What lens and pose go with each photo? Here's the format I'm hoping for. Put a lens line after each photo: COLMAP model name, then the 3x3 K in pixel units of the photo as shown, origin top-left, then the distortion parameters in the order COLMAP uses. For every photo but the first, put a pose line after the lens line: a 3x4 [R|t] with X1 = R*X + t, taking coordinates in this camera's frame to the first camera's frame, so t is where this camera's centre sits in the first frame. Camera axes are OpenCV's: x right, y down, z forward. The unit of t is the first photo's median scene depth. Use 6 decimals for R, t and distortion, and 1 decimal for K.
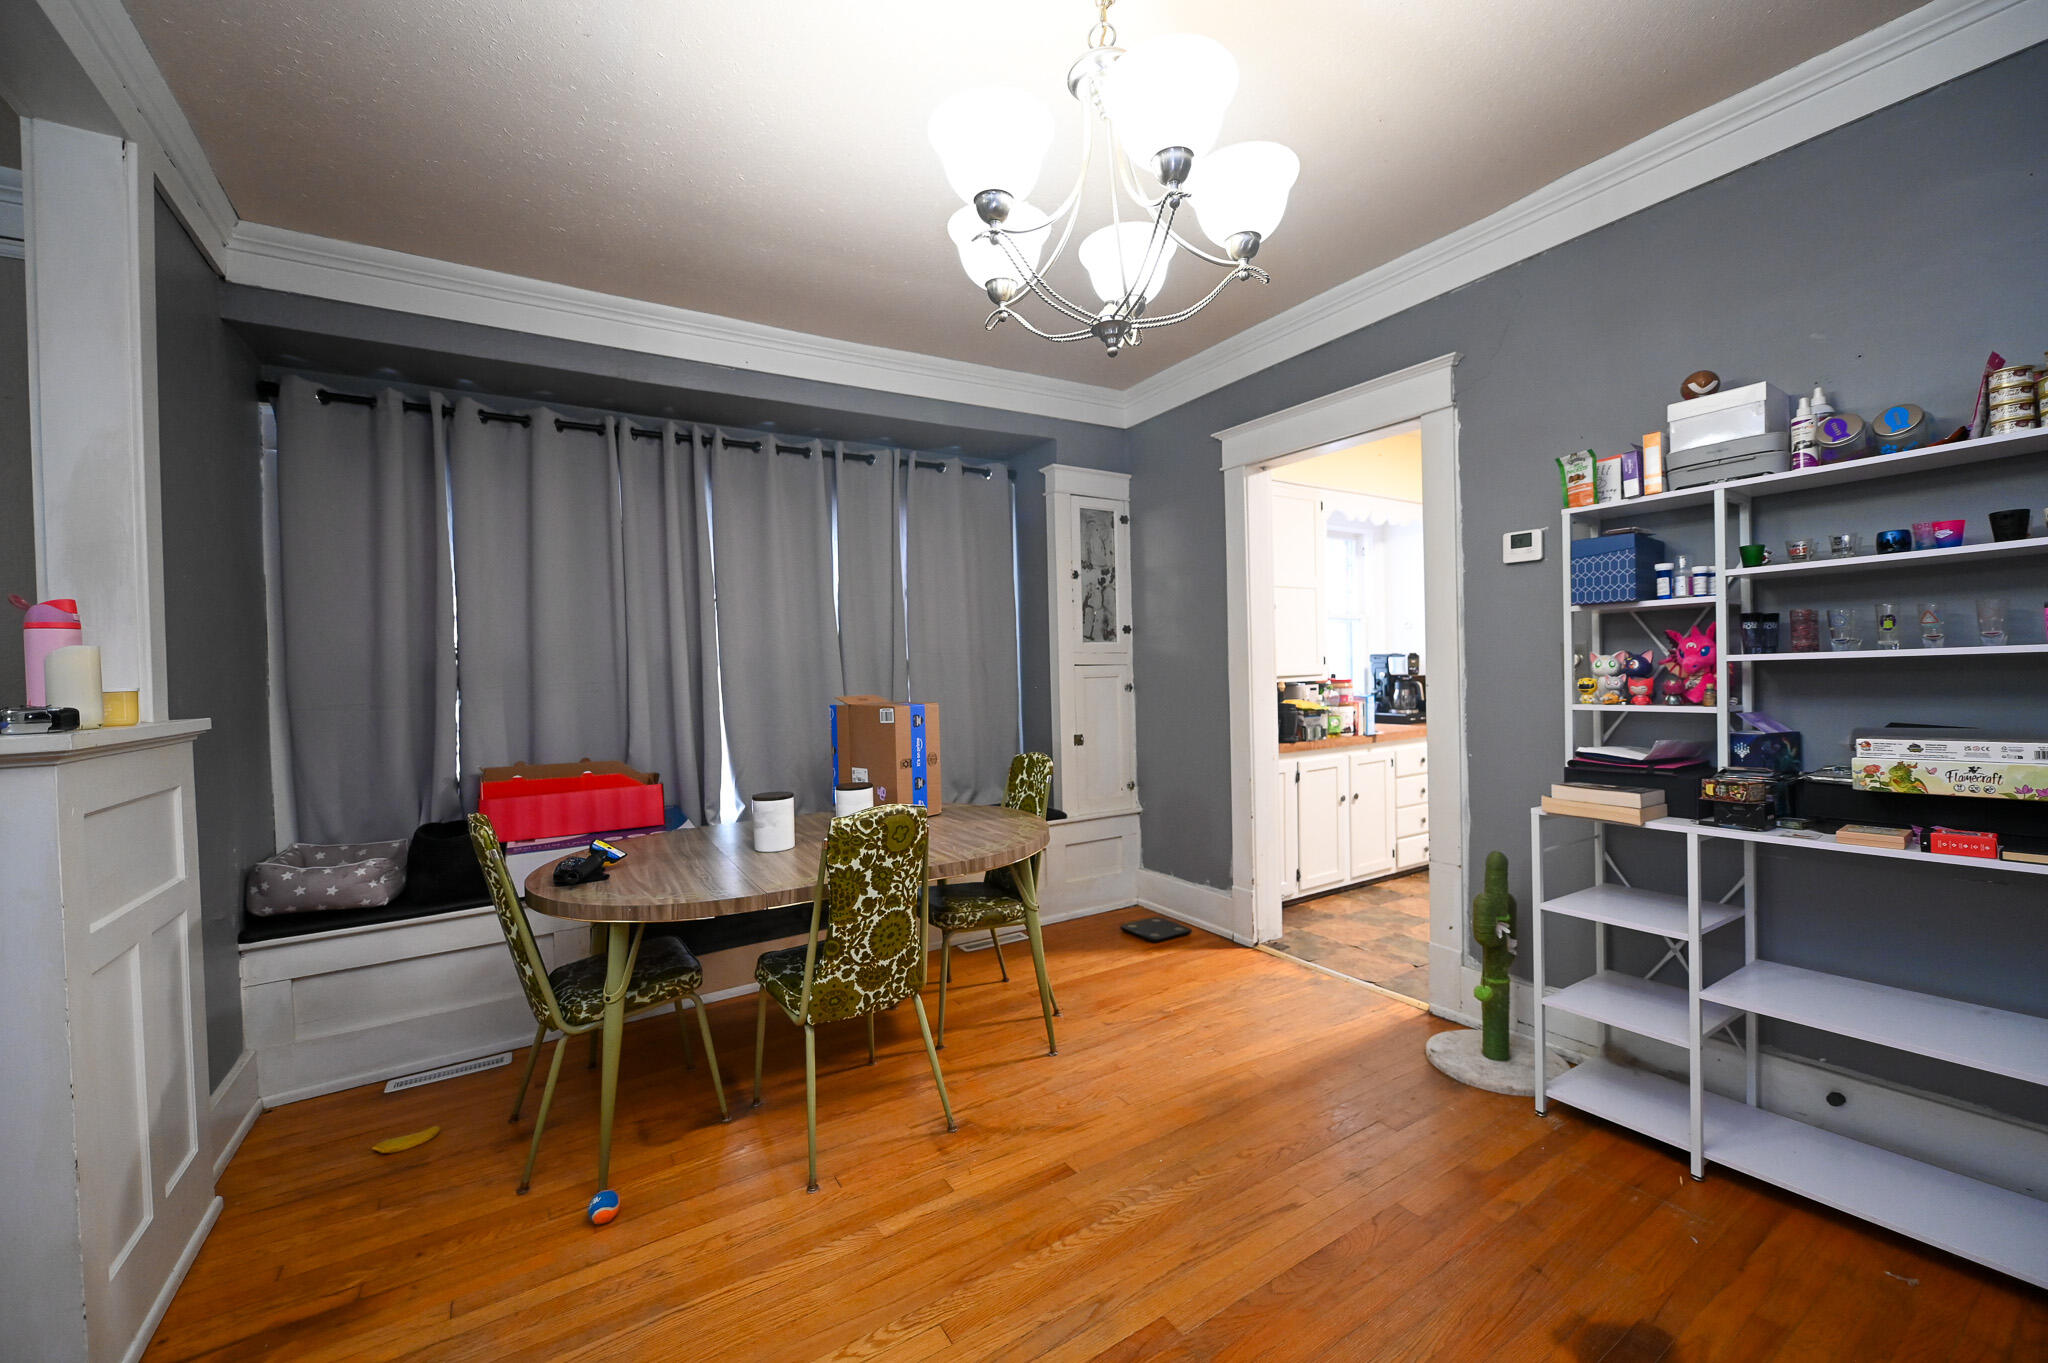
lens RADIAL K [[814.5, 0, 1027.3], [0, 814.5, 680.6], [0, 0, 1]] dist [-0.003821, -0.000254]
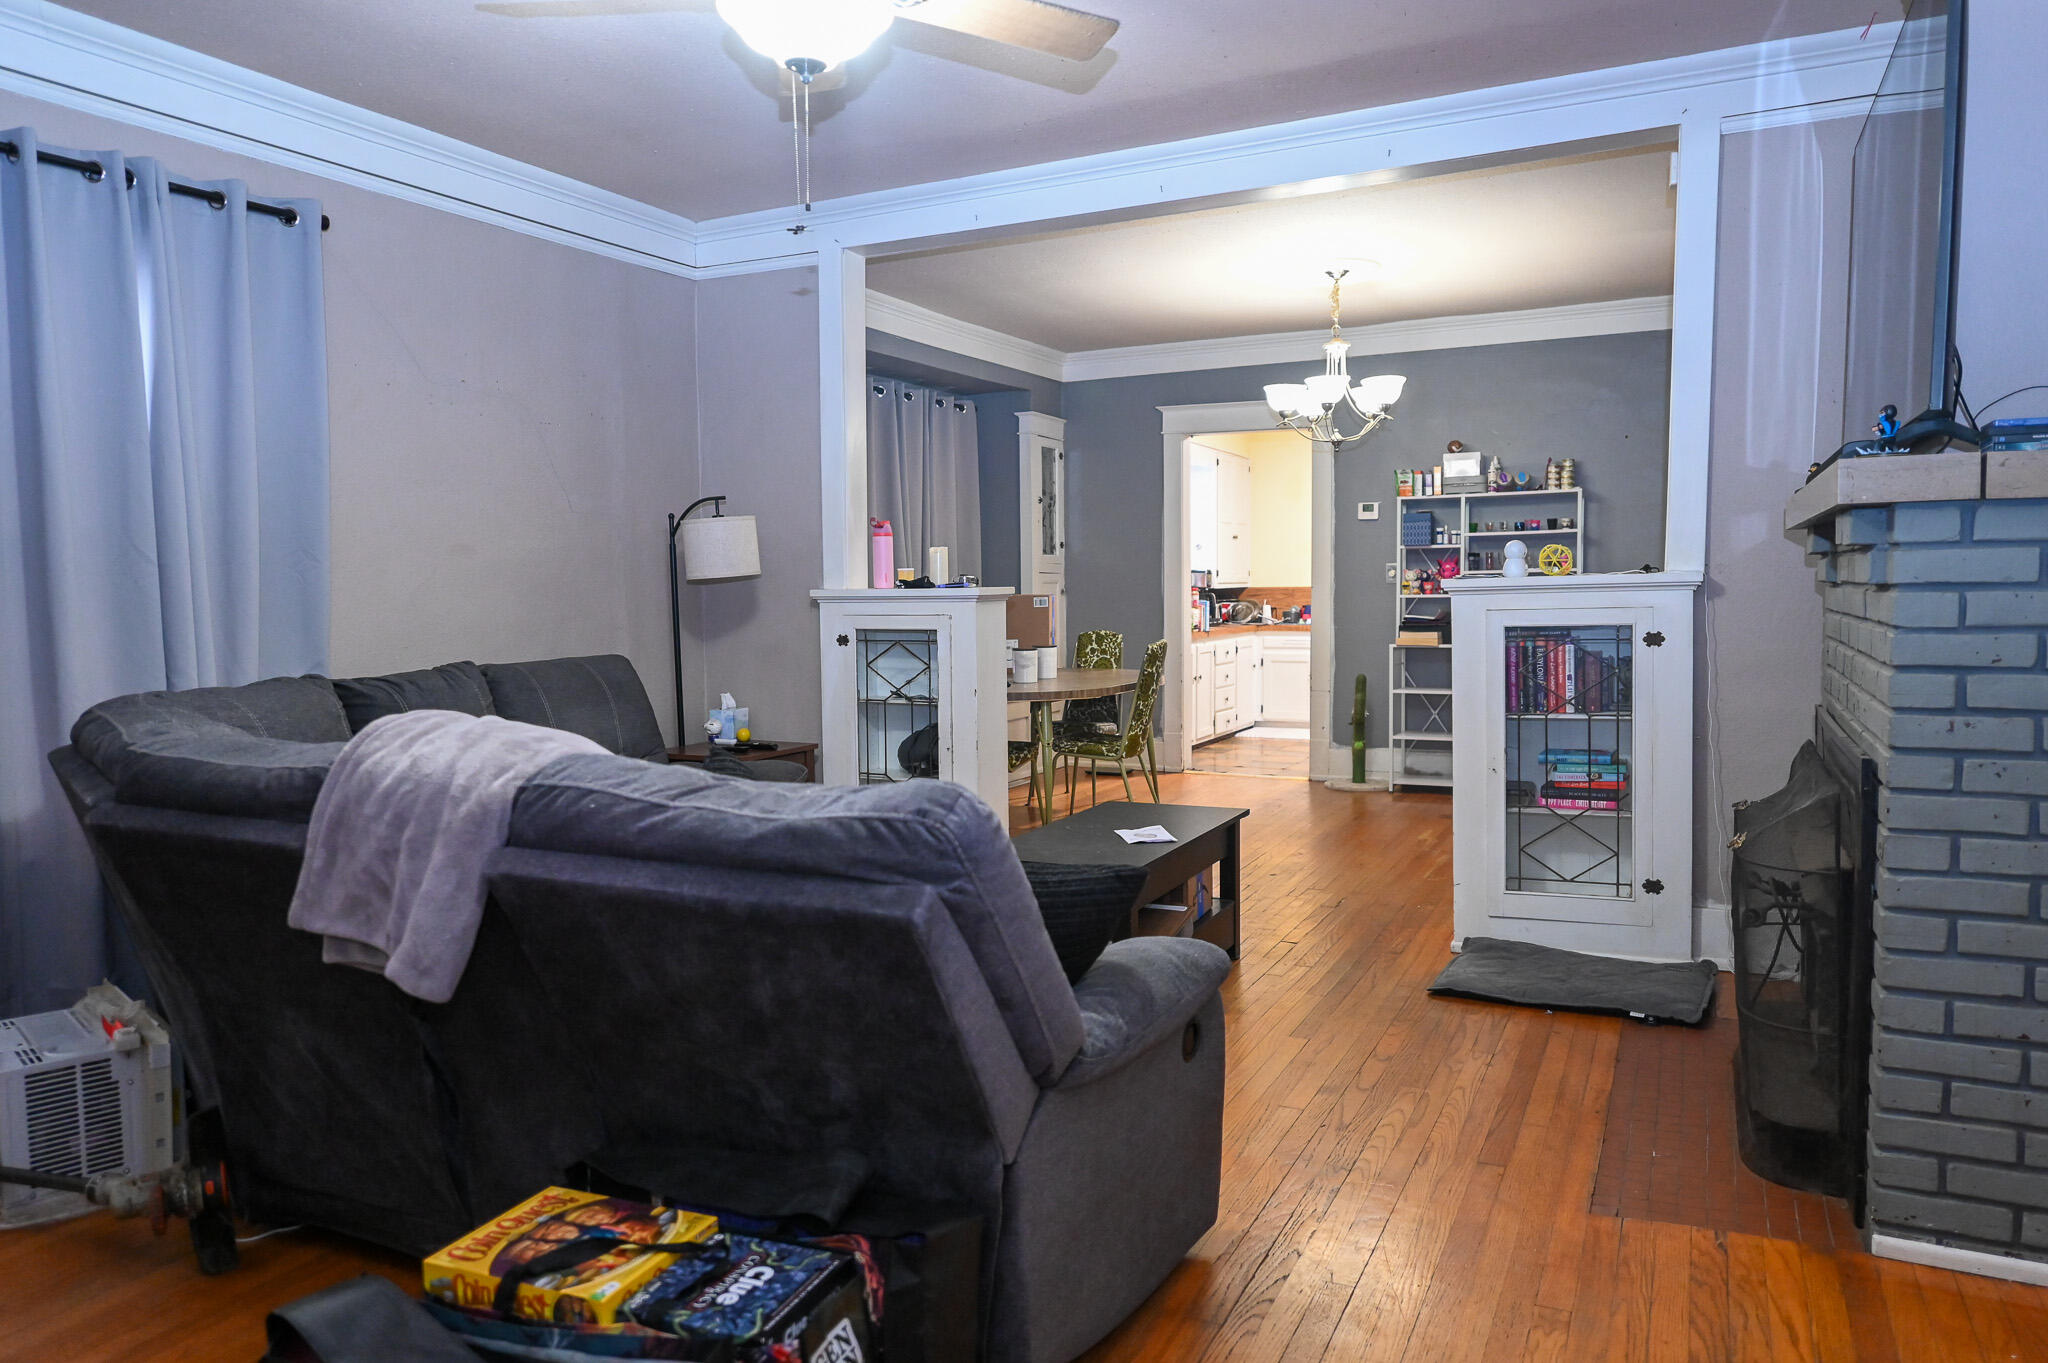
lens RADIAL K [[1362.4, 0, 1024.0], [0, 1362.4, 681.5], [0, 0, 1]] dist [0.001302, -0.000139]
pose [[0.854722, -0.019716, 0.518711, -1.673600], [-0.005045, 0.998916, 0.046283, 0.082155], [-0.519061, -0.042176, 0.853696, -1.251138]]
